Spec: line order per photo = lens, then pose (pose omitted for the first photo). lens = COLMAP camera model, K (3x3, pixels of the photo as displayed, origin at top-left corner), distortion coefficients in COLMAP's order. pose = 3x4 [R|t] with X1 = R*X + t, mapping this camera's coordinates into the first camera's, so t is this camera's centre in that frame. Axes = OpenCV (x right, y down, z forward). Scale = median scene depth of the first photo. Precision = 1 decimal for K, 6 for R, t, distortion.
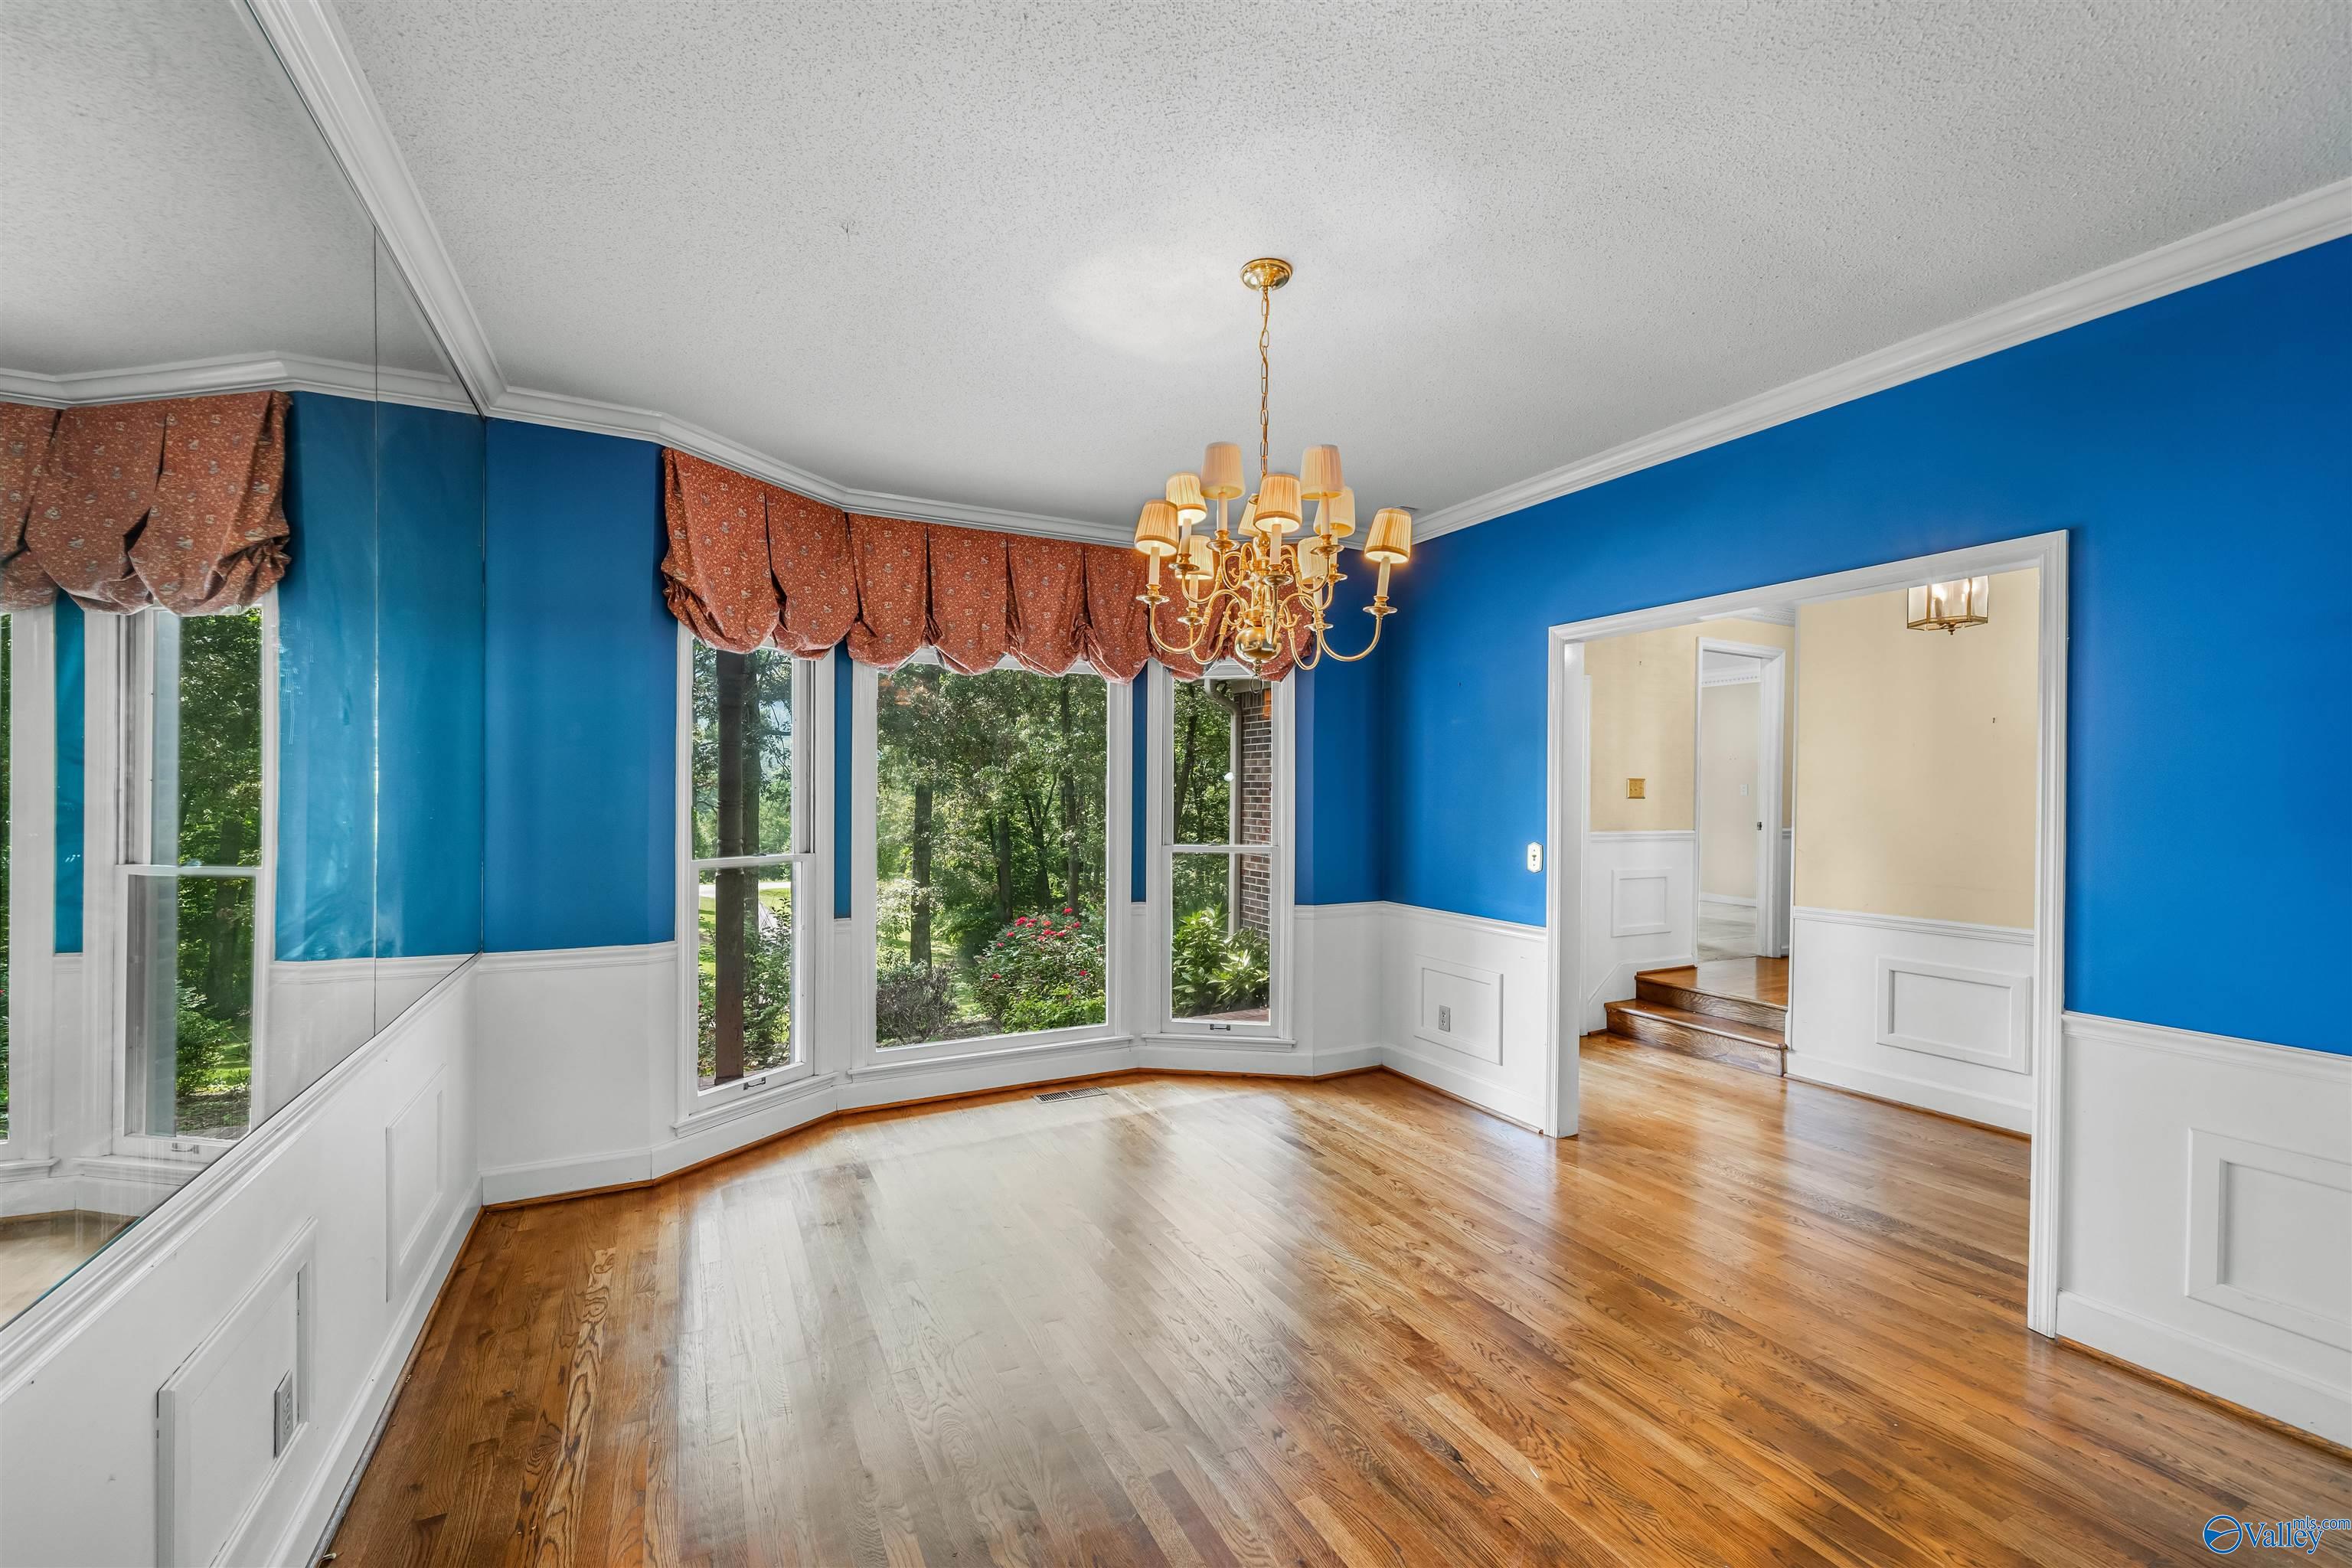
lens RADIAL K [[958.4, 0, 1161.5], [0, 958.4, 791.4], [0, 0, 1]] dist [-0.000631, -0.000472]
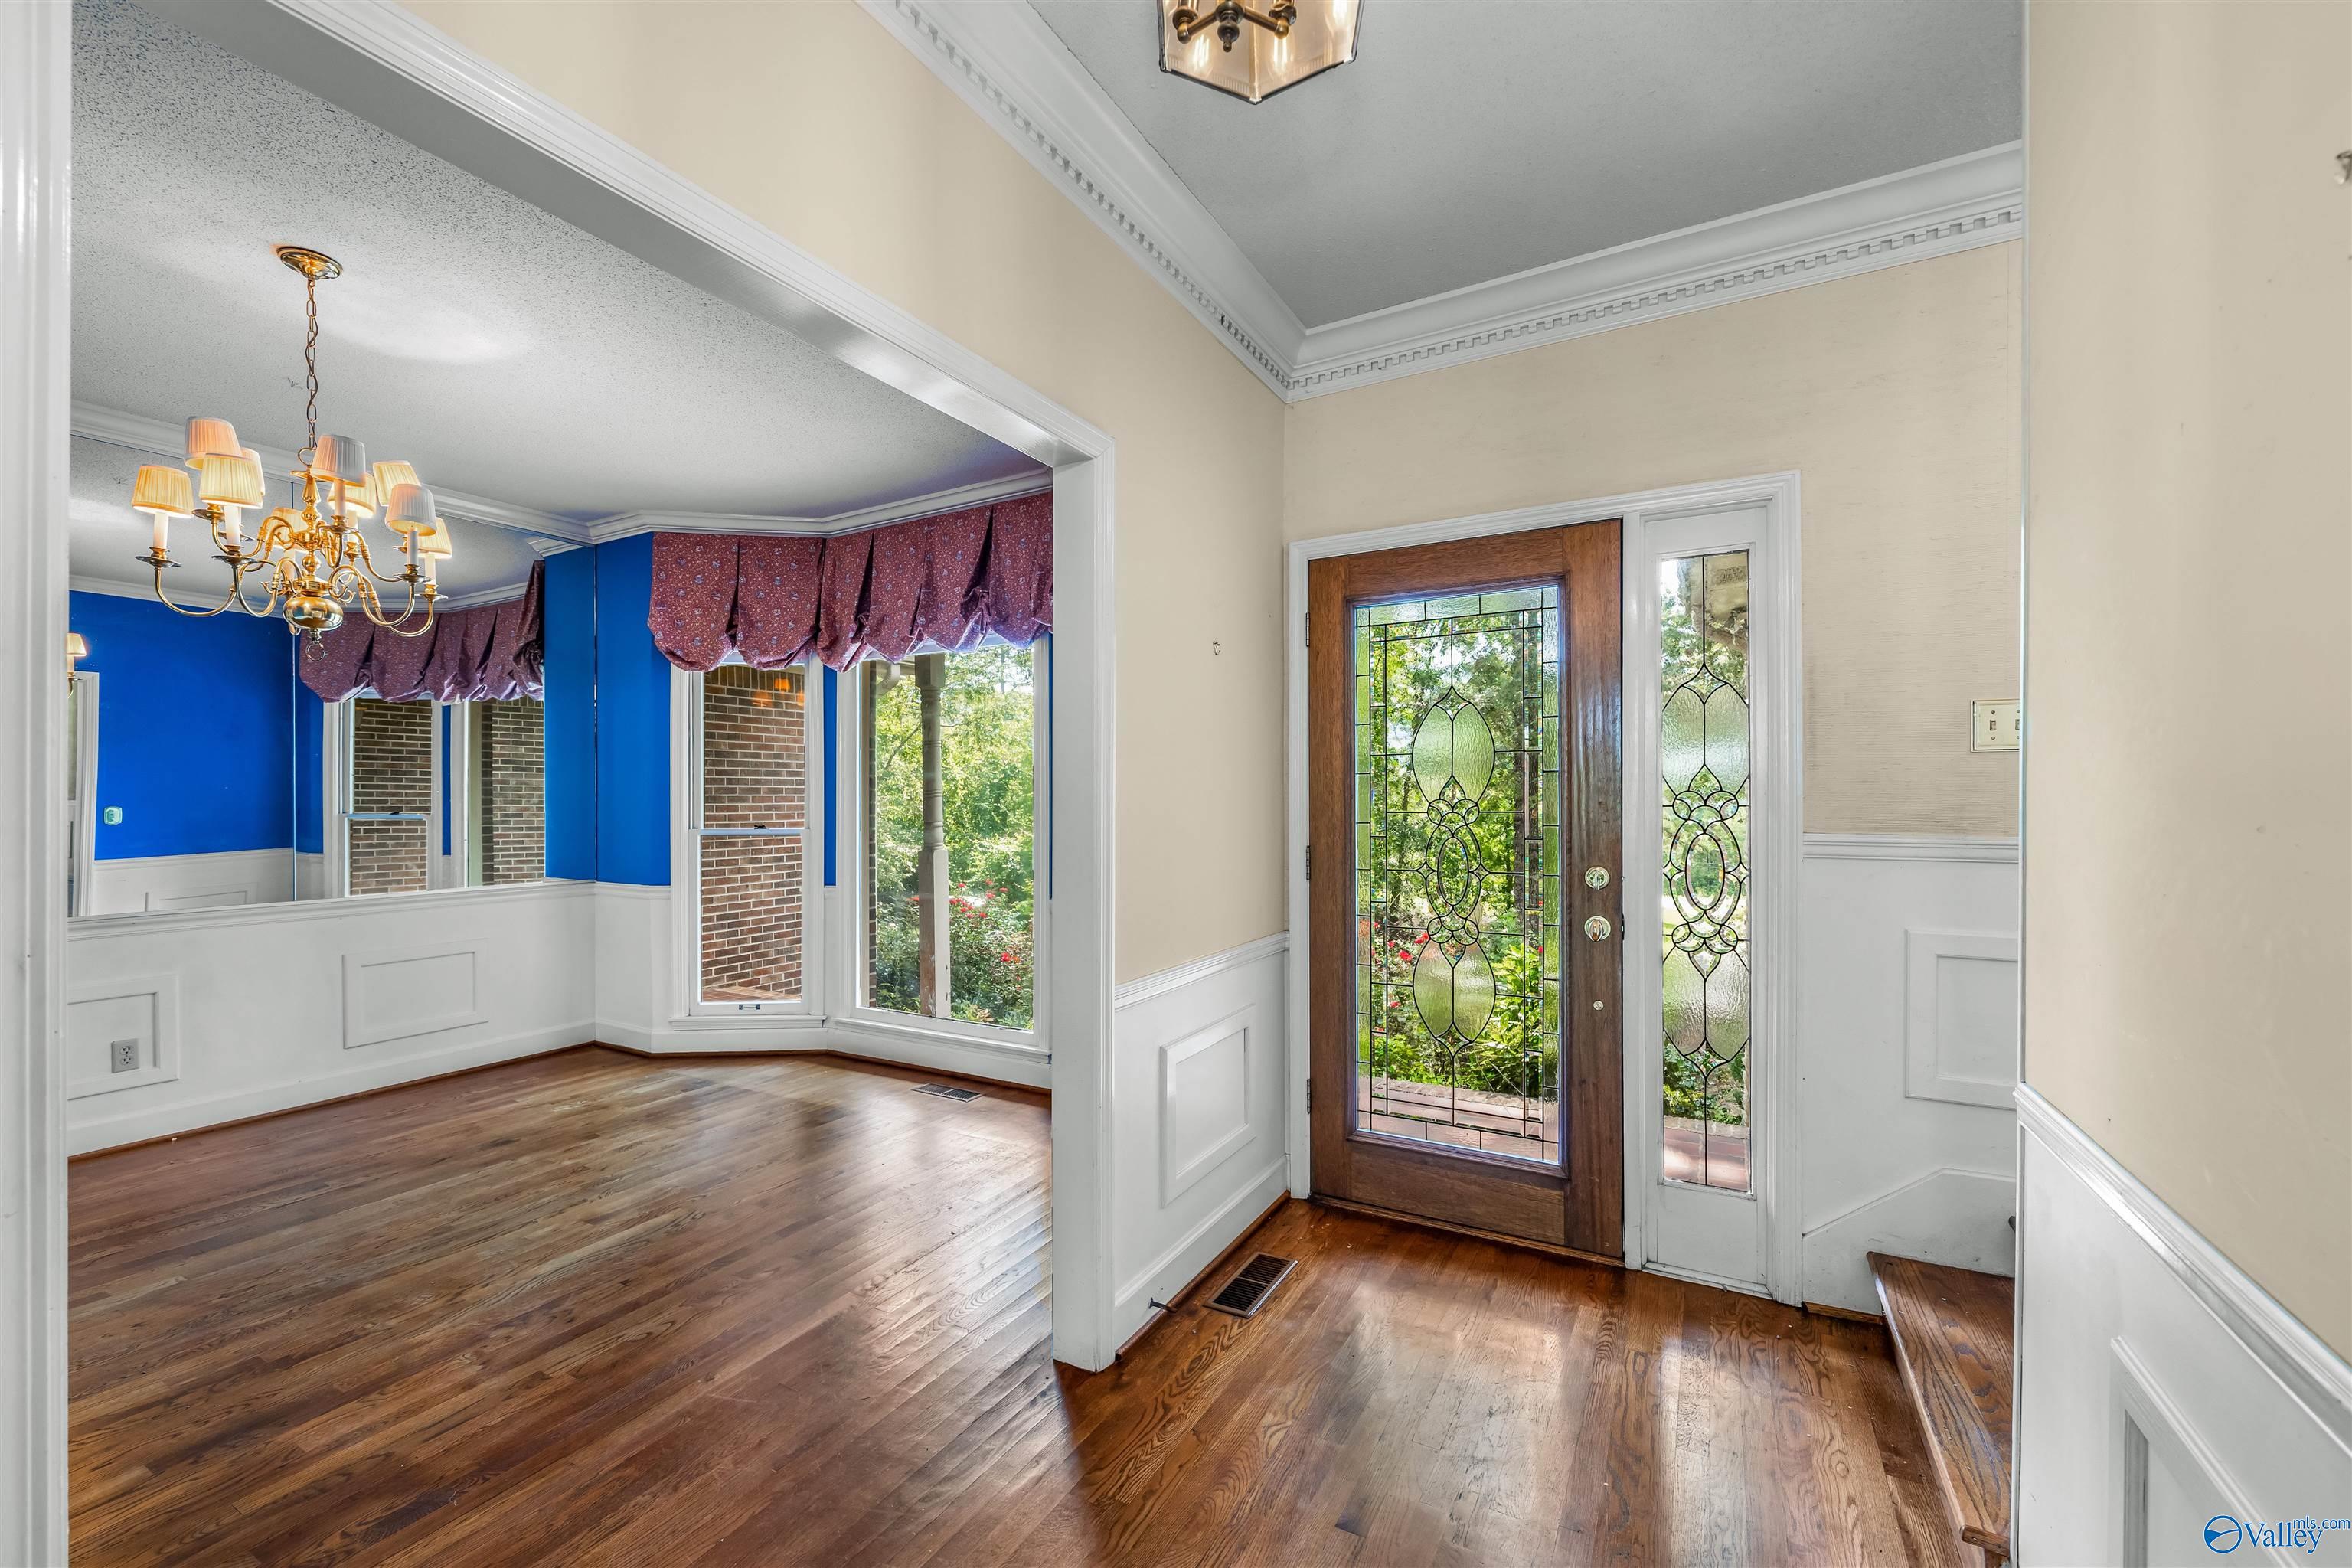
lens RADIAL K [[958.4, 0, 1165.5], [0, 958.4, 794.2], [0, 0, 1]] dist [-0.000631, -0.000472]
pose [[0.548641, -0.011049, -0.835985, 0.943039], [0.009154, 0.999932, -0.007208, 0.035939], [0.836008, -0.003698, 0.548705, 0.761509]]
